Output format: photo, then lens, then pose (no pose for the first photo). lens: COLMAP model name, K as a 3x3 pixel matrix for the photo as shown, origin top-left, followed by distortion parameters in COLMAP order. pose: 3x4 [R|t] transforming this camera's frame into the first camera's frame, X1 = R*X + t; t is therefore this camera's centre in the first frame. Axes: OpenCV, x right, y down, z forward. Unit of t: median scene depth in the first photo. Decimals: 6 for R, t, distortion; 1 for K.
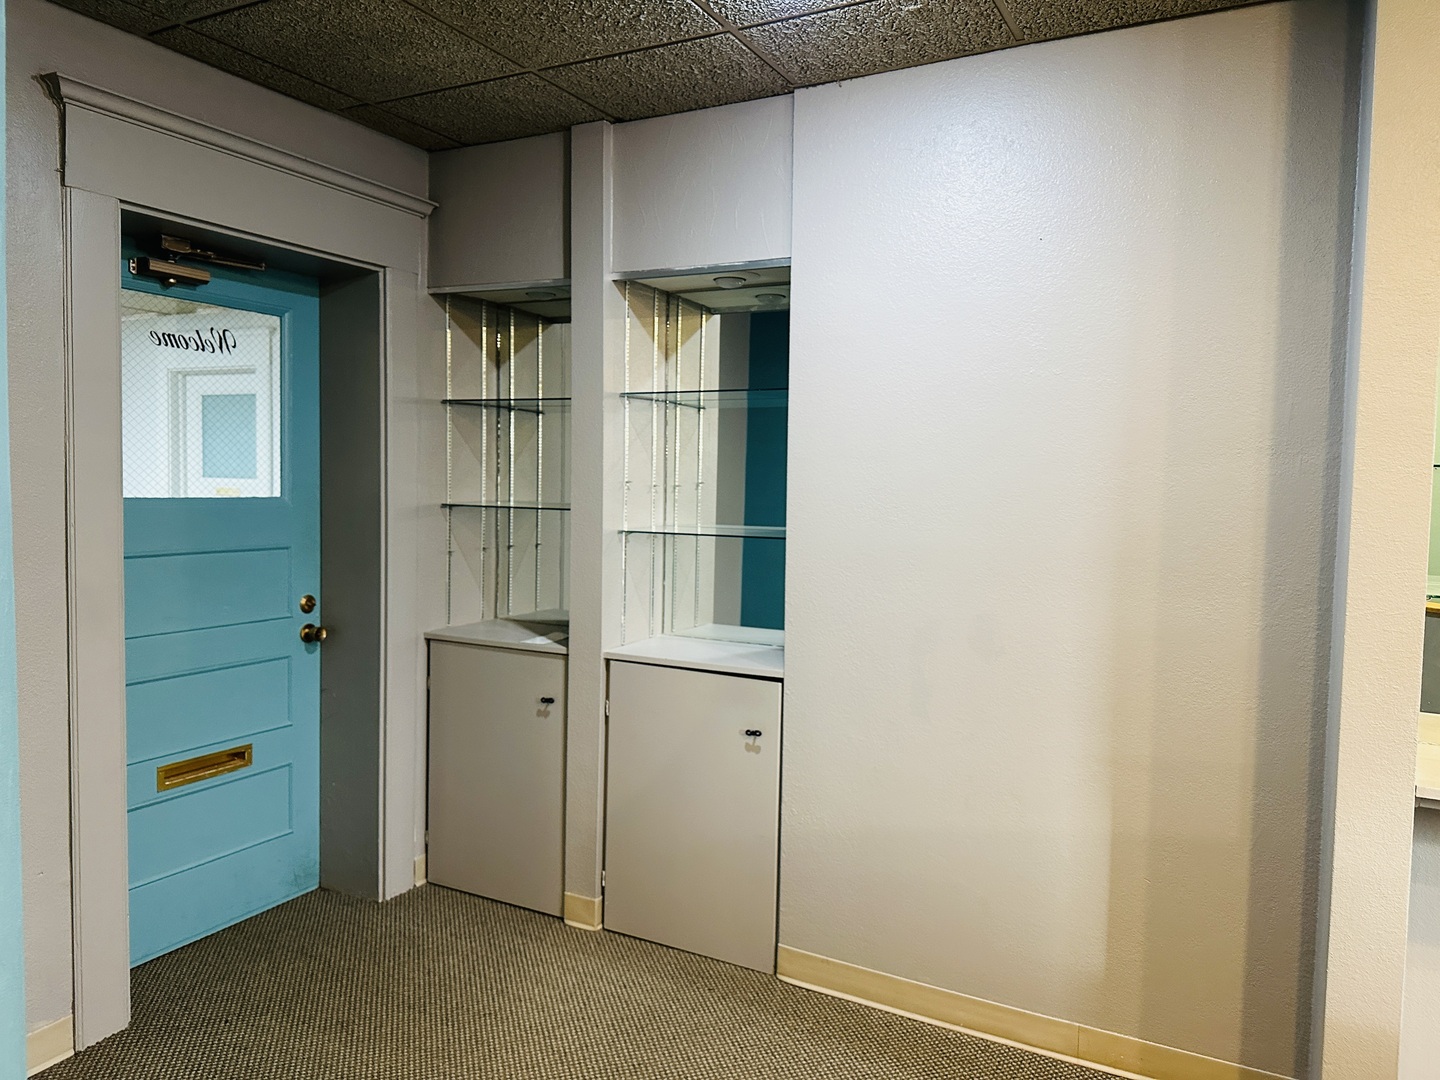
lens RADIAL K [[1023.6, 0, 719.9], [0, 1023.6, 538.7], [0, 0, 1]] dist [0.007533, -0.002919]
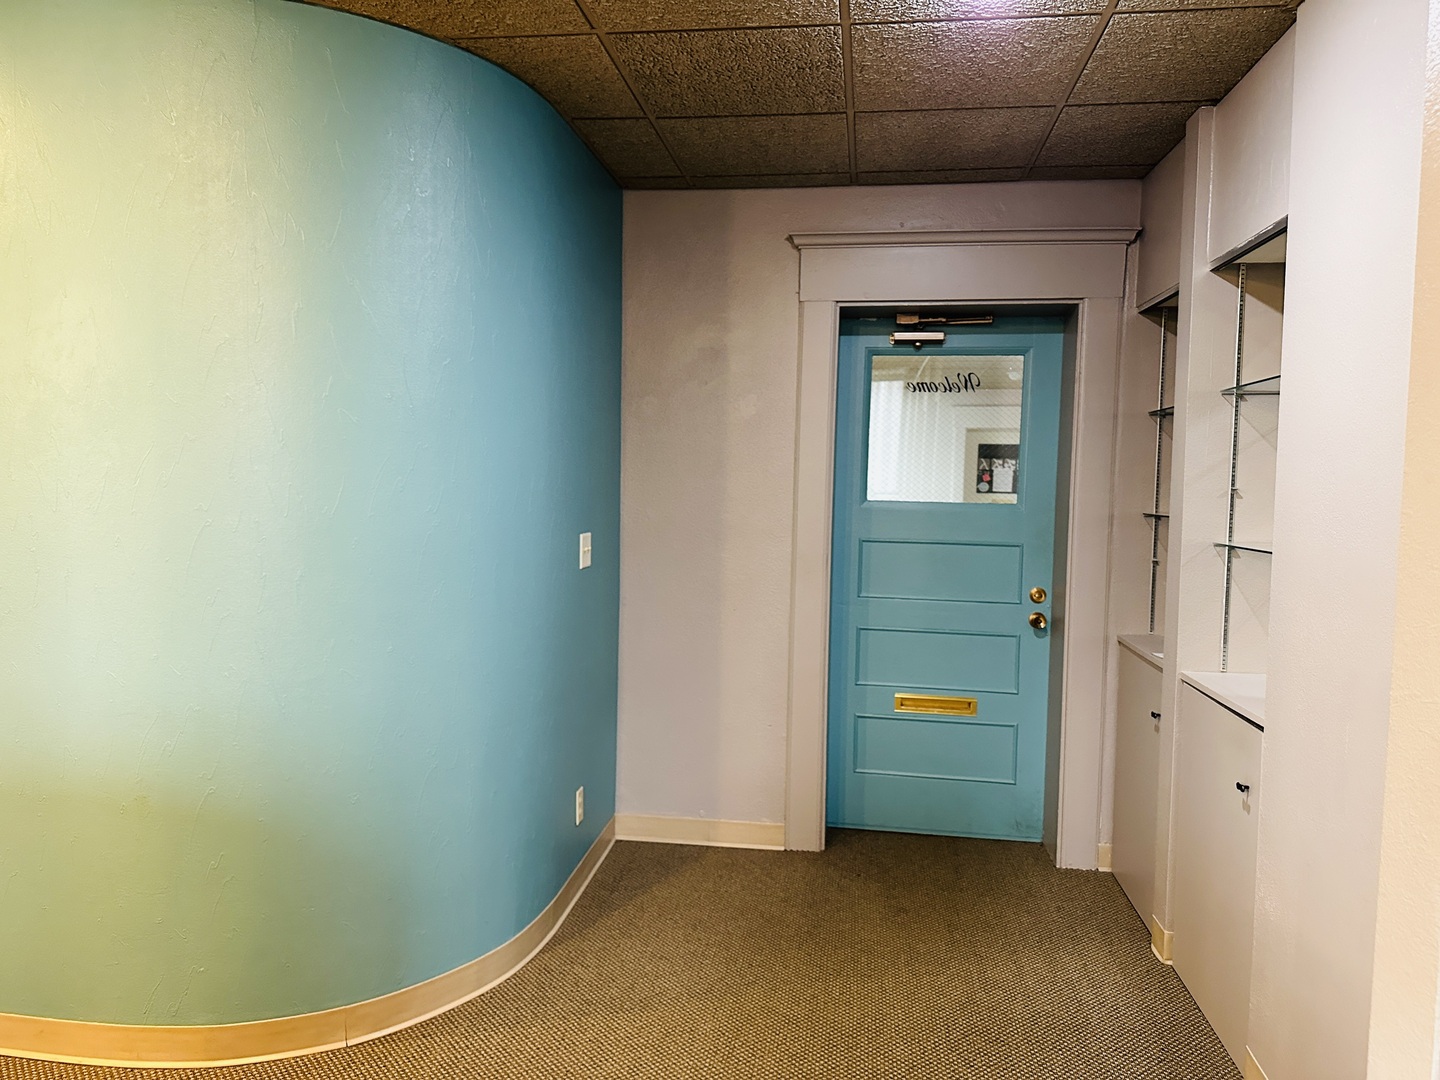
lens RADIAL K [[1023.6, 0, 716.9], [0, 1023.6, 539.5], [0, 0, 1]] dist [0.007533, -0.002919]
pose [[0.333710, 0.040280, -0.941815, 0.627591], [-0.066251, 0.997618, 0.019192, 0.001613], [0.940345, 0.055992, 0.335584, 0.276355]]
